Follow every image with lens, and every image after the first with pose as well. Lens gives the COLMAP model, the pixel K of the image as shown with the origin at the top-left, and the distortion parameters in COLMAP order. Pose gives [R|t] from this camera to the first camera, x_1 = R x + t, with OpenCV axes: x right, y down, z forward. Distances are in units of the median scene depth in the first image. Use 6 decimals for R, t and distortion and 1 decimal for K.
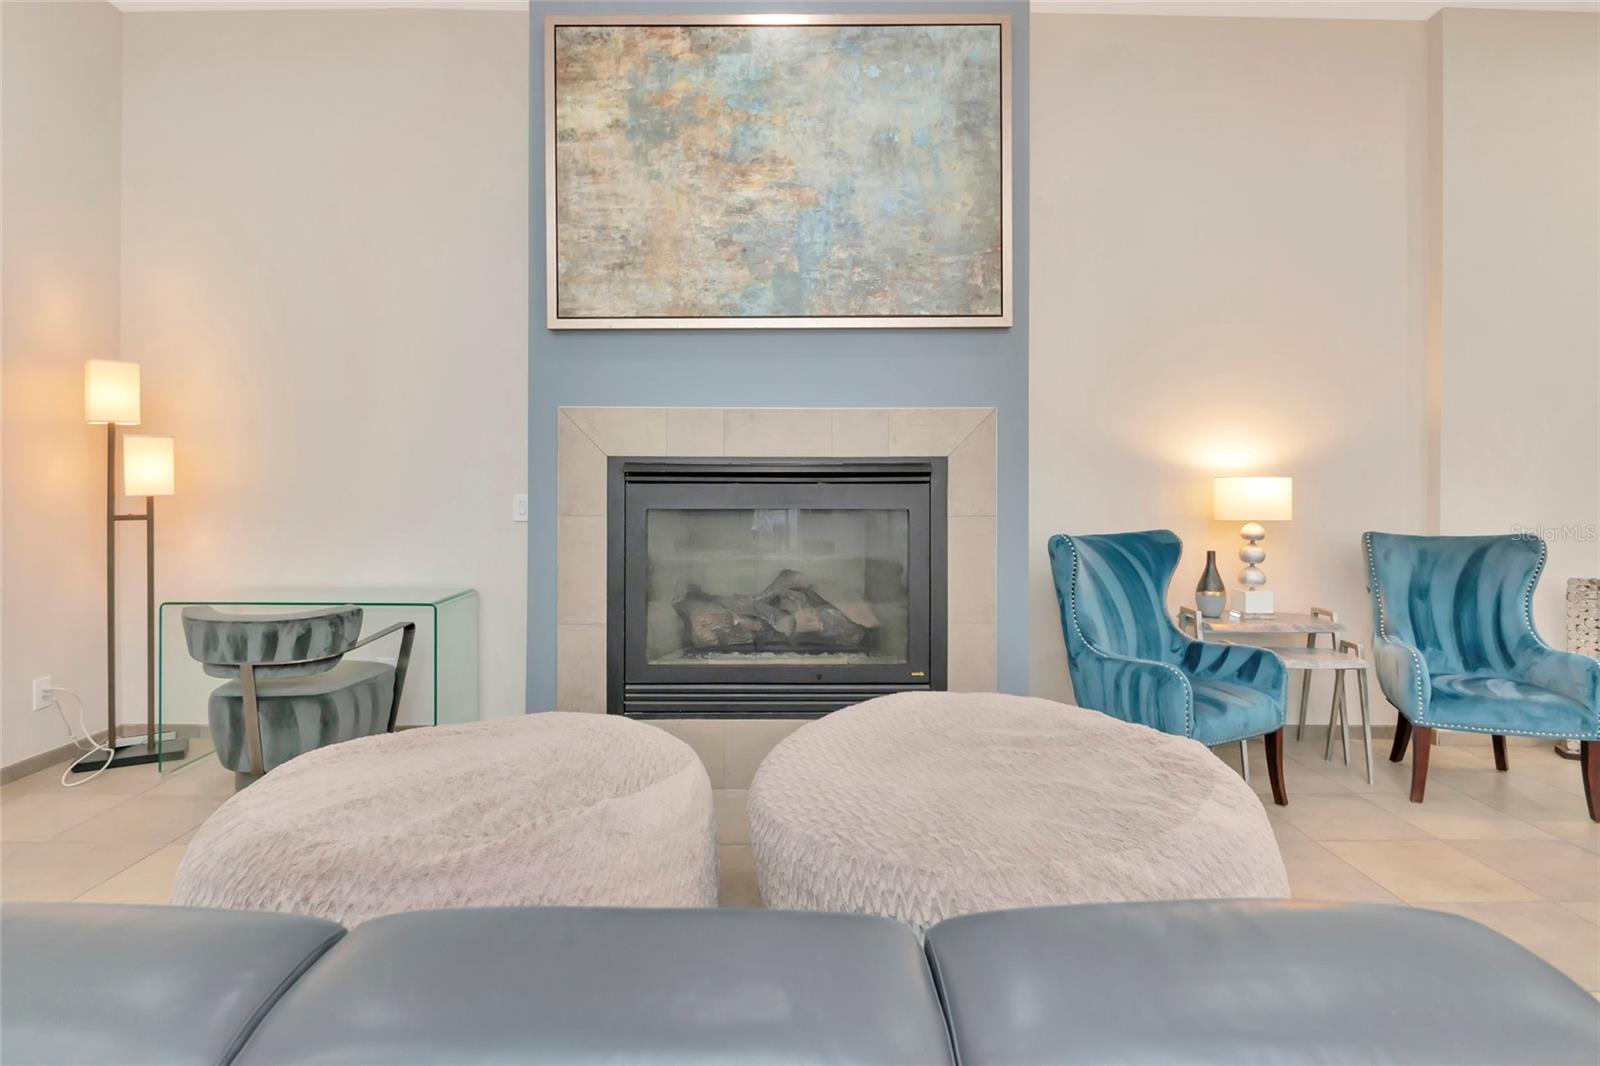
lens RADIAL K [[851.4, 0, 794.1], [0, 851.4, 483.7], [0, 0, 1]] dist [-0.003241, -0.002281]
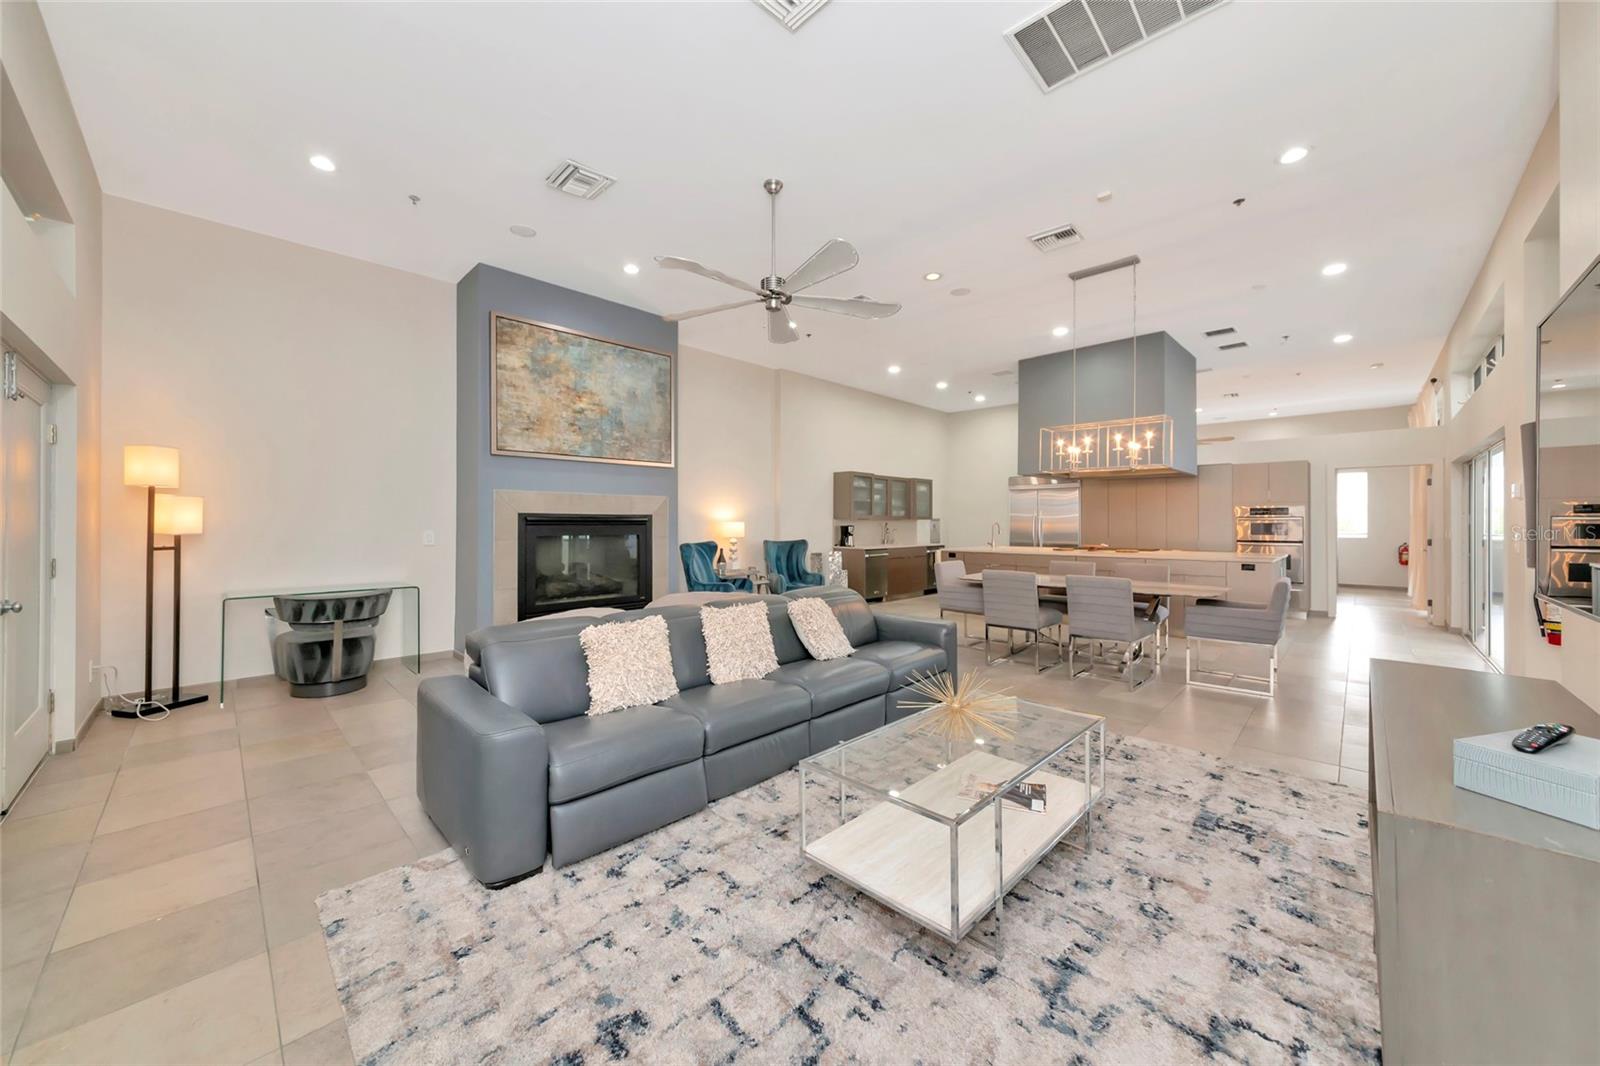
lens RADIAL K [[569.5, 0, 802.2], [0, 569.5, 516.8], [0, 0, 1]] dist [0.007911, -0.000213]
pose [[0.697115, 0.007198, 0.716924, -0.775554], [0.000197, 0.999948, -0.010231, -0.006755], [-0.716960, 0.007273, 0.697077, -0.580731]]
